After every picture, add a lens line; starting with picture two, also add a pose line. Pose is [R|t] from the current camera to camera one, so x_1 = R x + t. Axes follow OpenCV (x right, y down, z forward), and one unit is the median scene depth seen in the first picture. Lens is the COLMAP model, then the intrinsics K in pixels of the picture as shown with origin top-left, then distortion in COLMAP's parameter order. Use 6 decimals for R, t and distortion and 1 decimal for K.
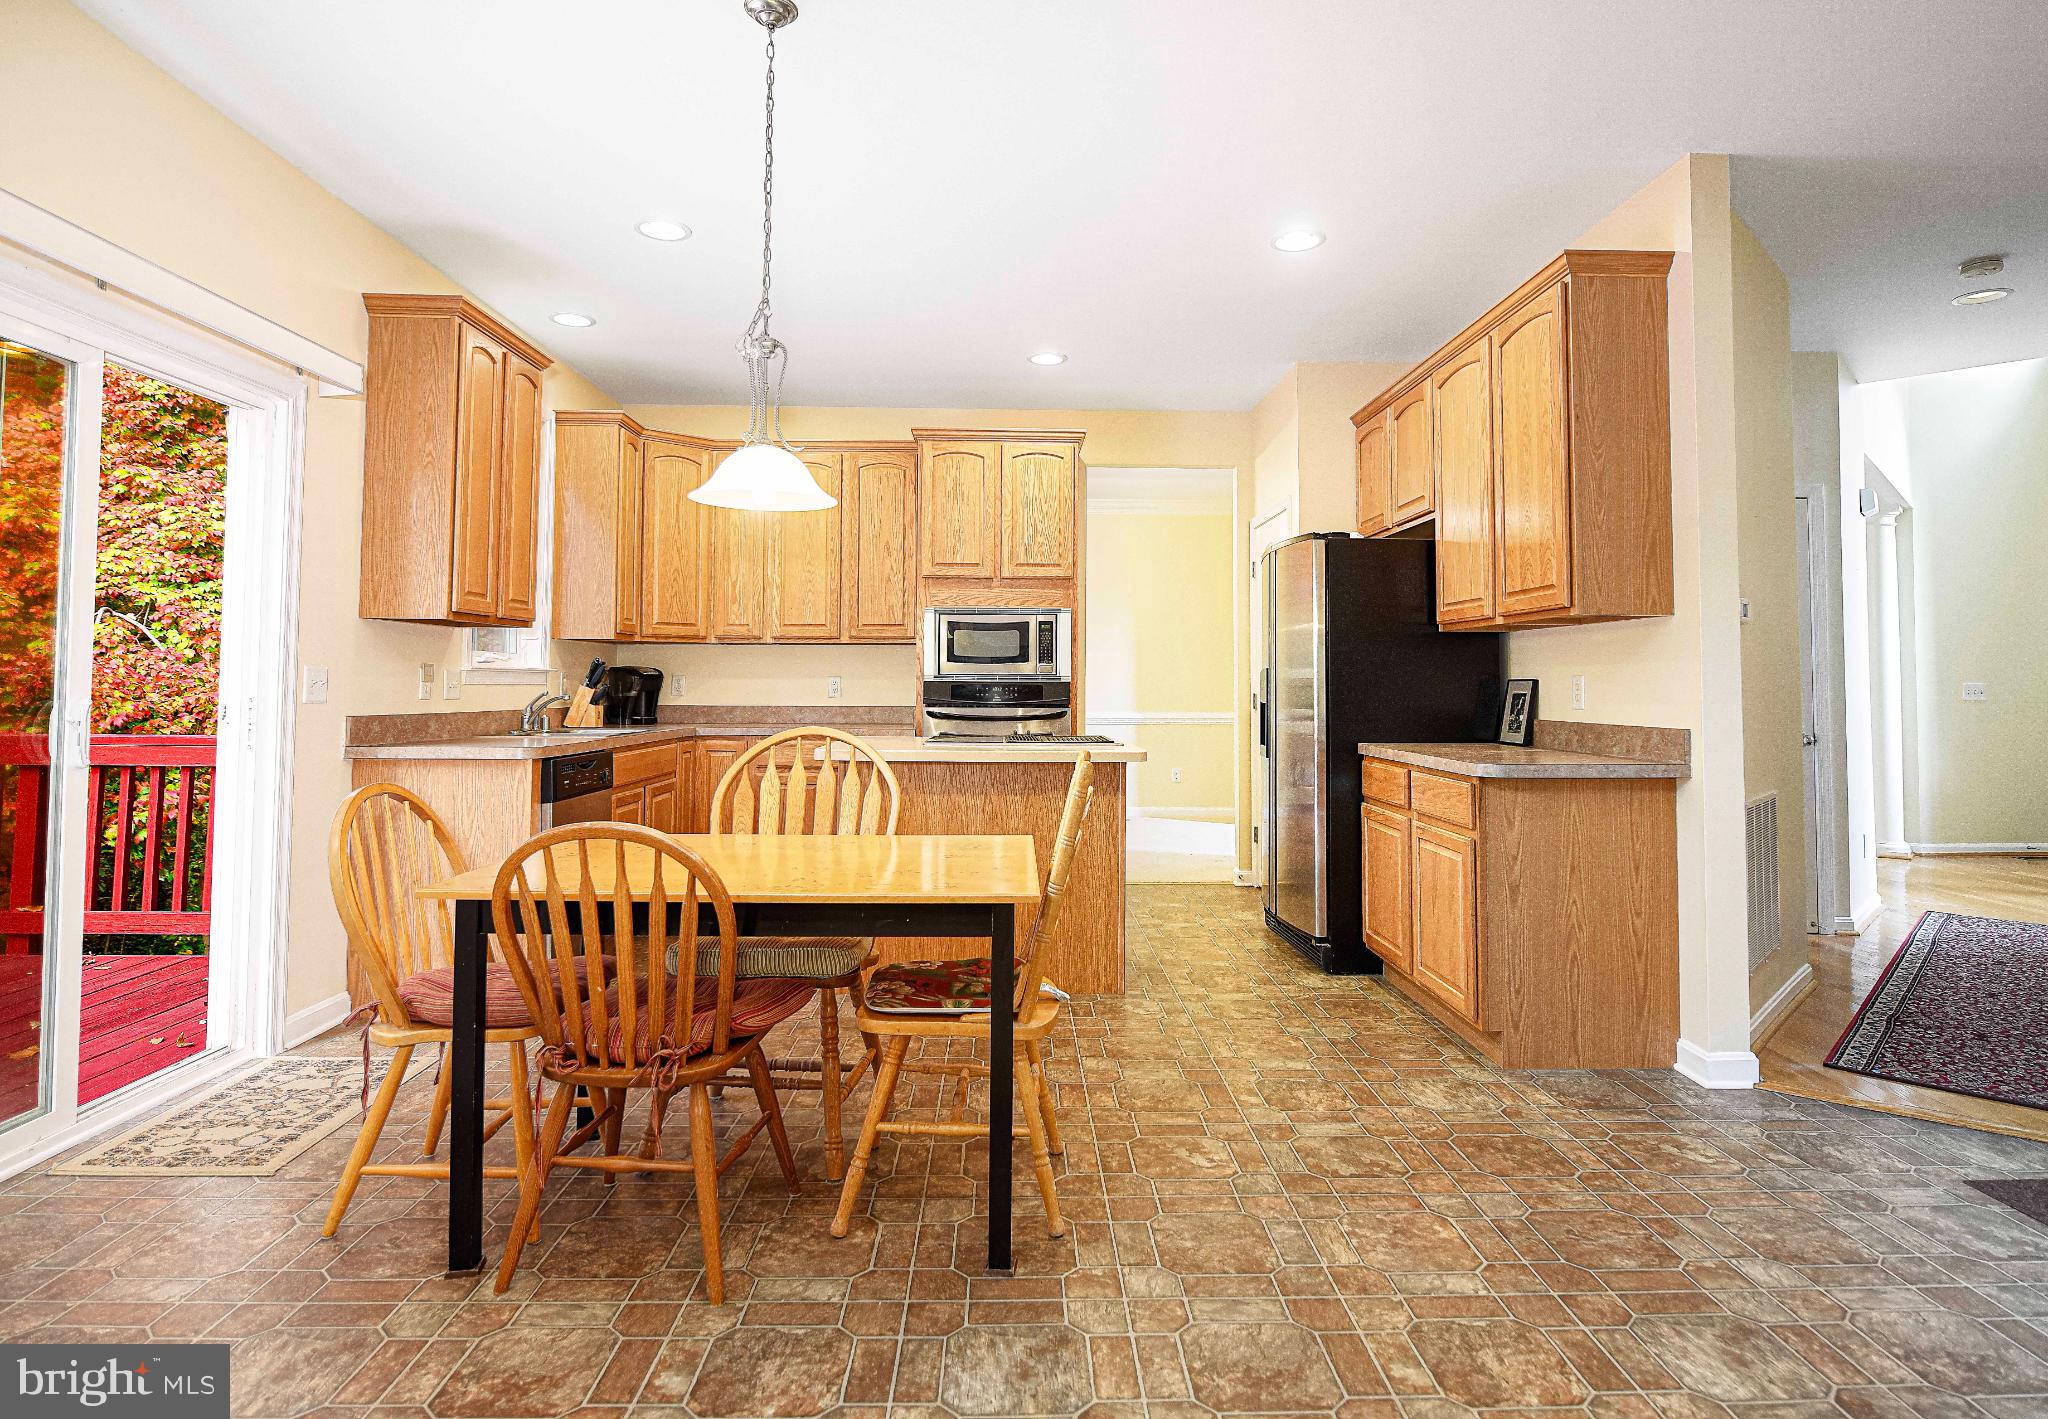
lens RADIAL K [[1174.7, 0, 1025.5], [0, 1174.7, 701.8], [0, 0, 1]] dist [-0.015419, -0.000802]
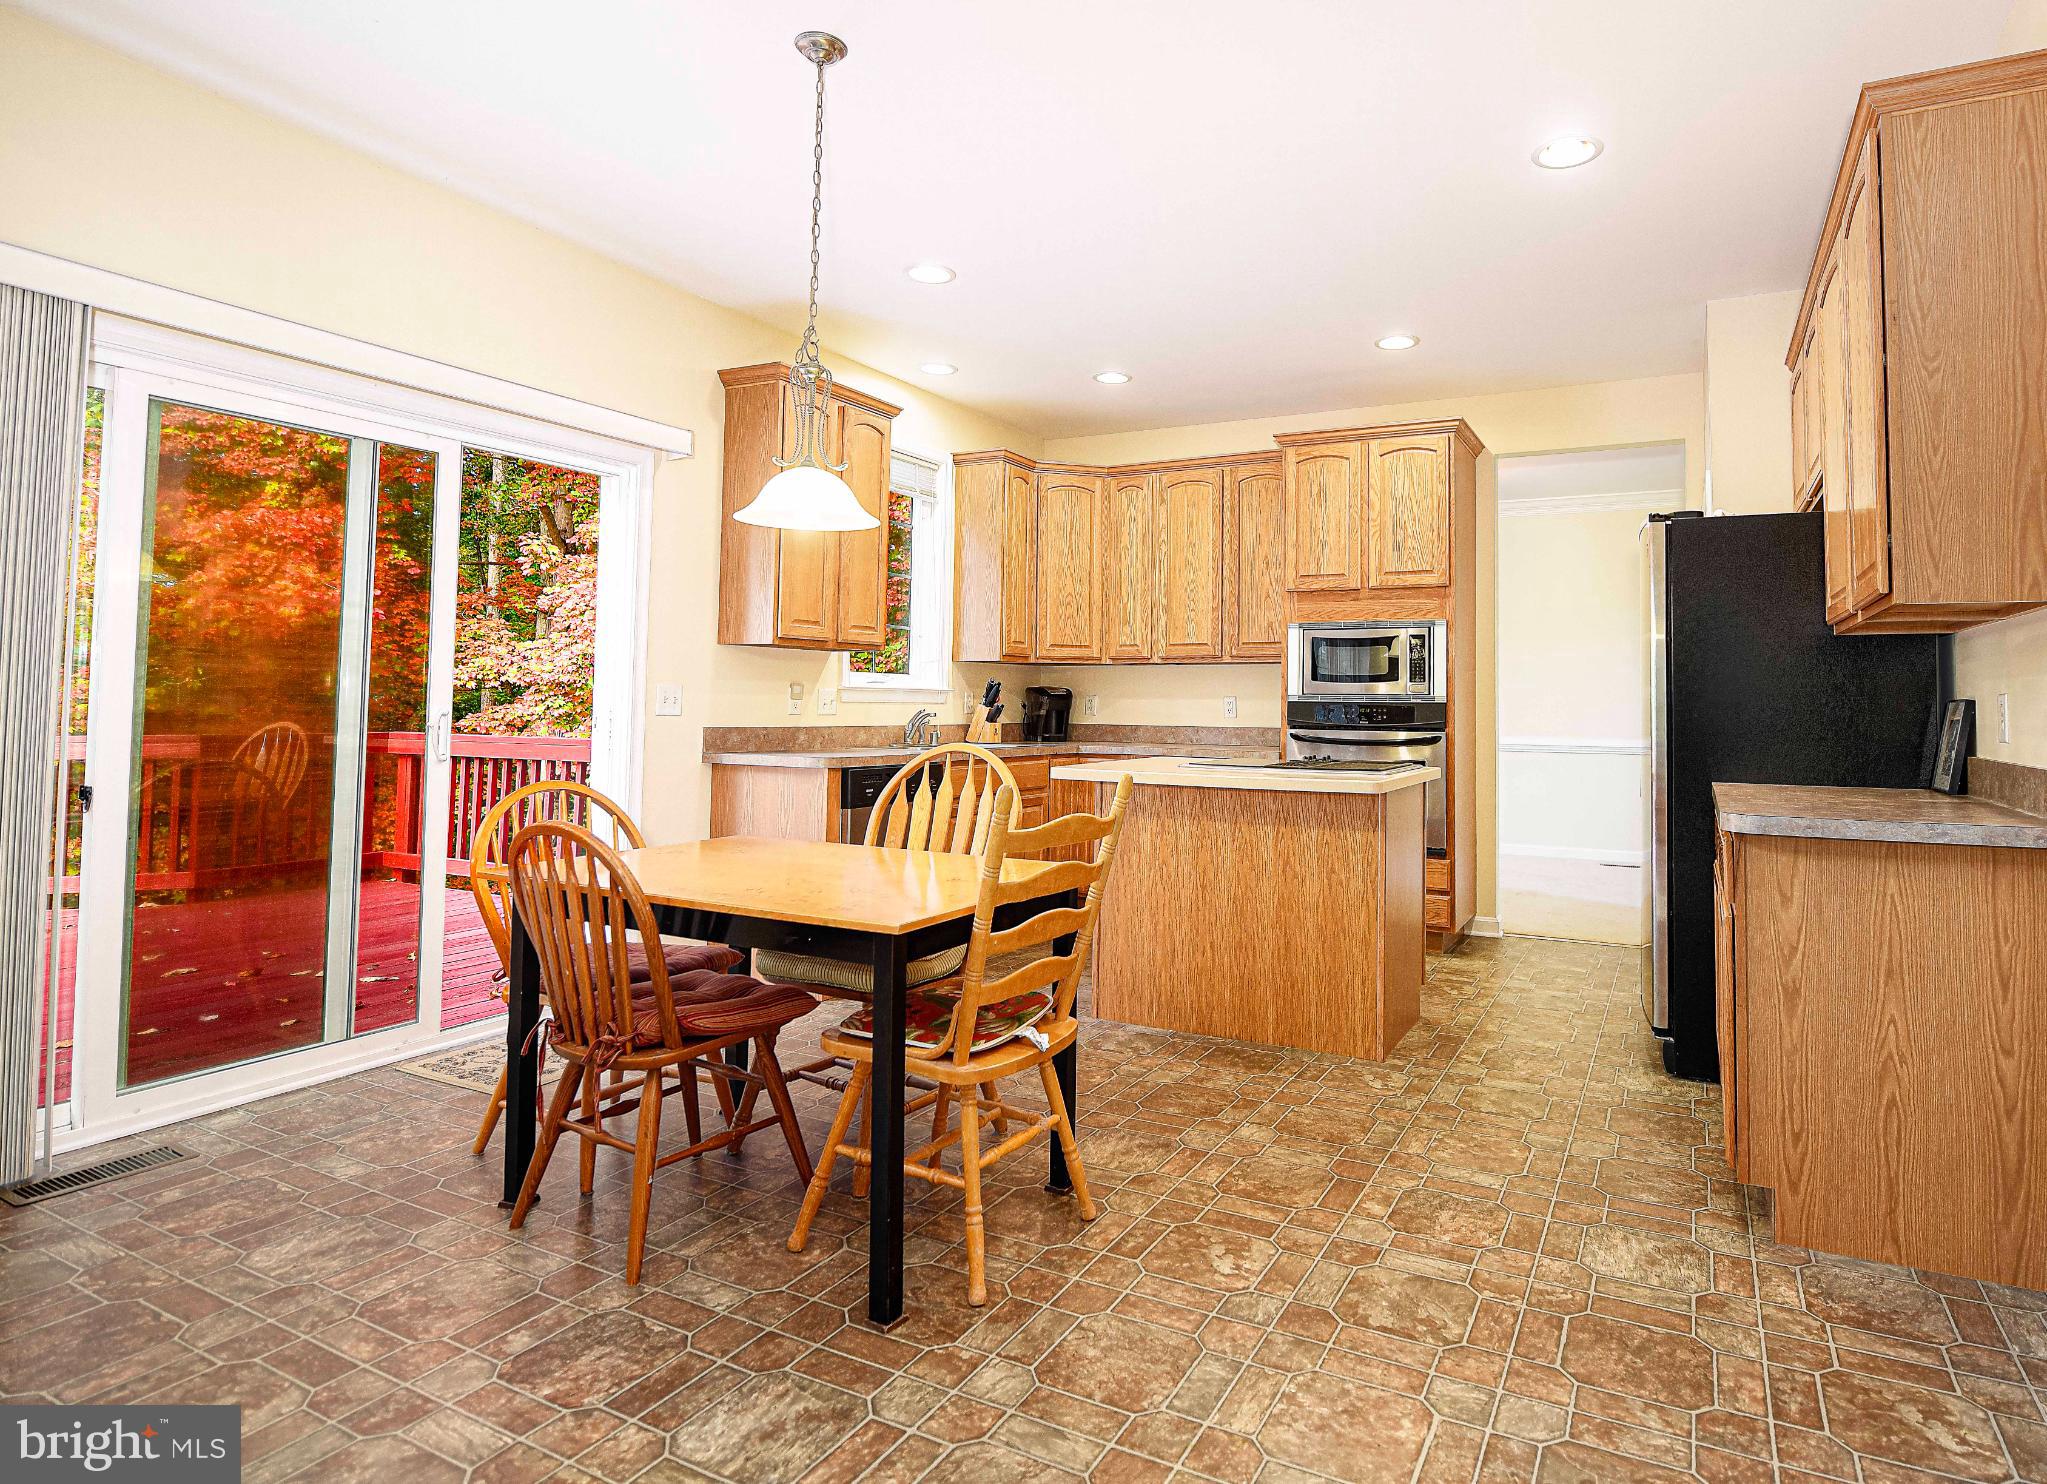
lens RADIAL K [[1165.7, 0, 1071.8], [0, 1165.7, 708.4], [0, 0, 1]] dist [-0.013037, -0.005043]
pose [[0.876378, 0.006630, -0.481579, 0.294071], [-0.013682, 0.999844, -0.011132, 0.000999], [0.481430, 0.016344, 0.876332, 0.133743]]
